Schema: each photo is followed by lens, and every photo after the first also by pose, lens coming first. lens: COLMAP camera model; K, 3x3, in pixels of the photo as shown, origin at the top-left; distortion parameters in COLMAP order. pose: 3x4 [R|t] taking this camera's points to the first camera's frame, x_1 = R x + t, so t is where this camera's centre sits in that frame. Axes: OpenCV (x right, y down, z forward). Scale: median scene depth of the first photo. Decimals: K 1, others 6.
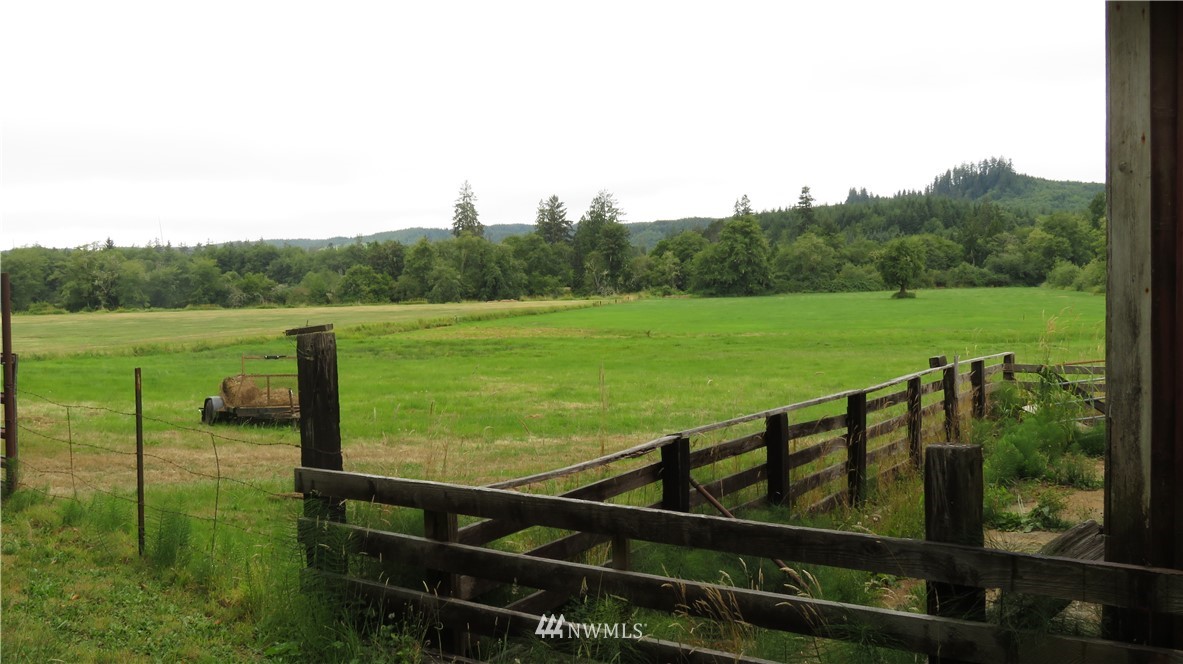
lens RADIAL K [[1220.1, 0, 592.7], [0, 1220.1, 326.4], [0, 0, 1]] dist [-0.006906, 0.000000]
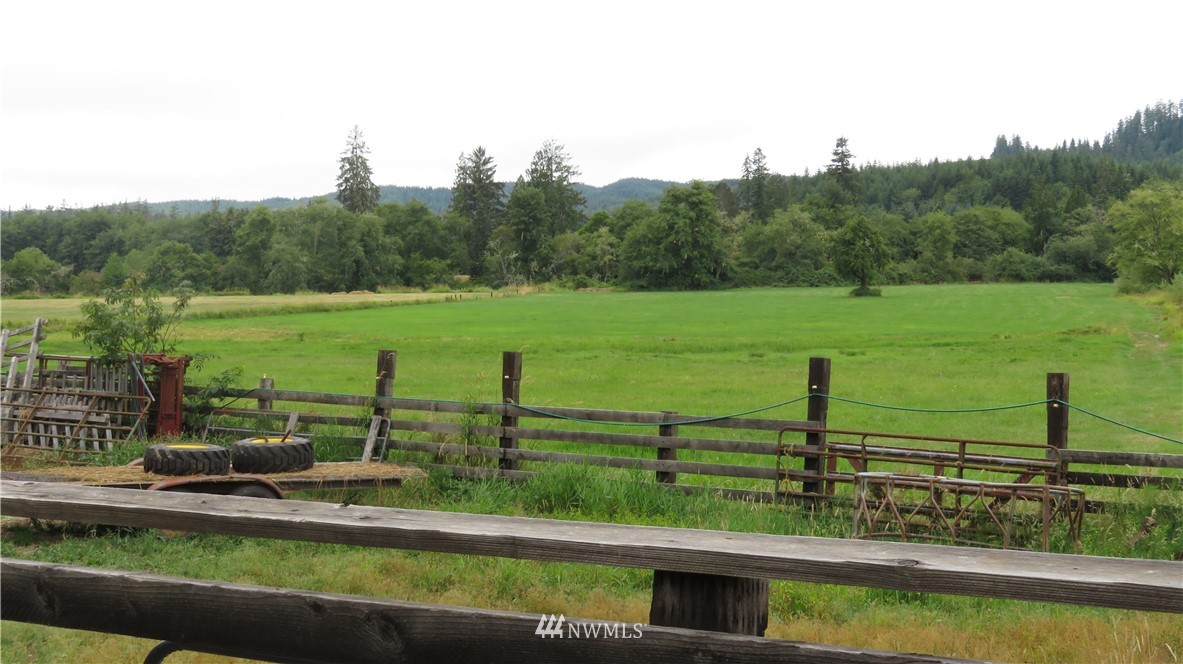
lens RADIAL K [[1760.2, 0, 597.1], [0, 1760.2, 340.2], [0, 0, 1]] dist [-0.004328, 0.000000]
pose [[0.999183, 0.014220, -0.037830, 0.099677], [-0.013981, 0.999881, 0.006571, -0.000994], [0.037919, -0.006037, 0.999263, -0.052712]]
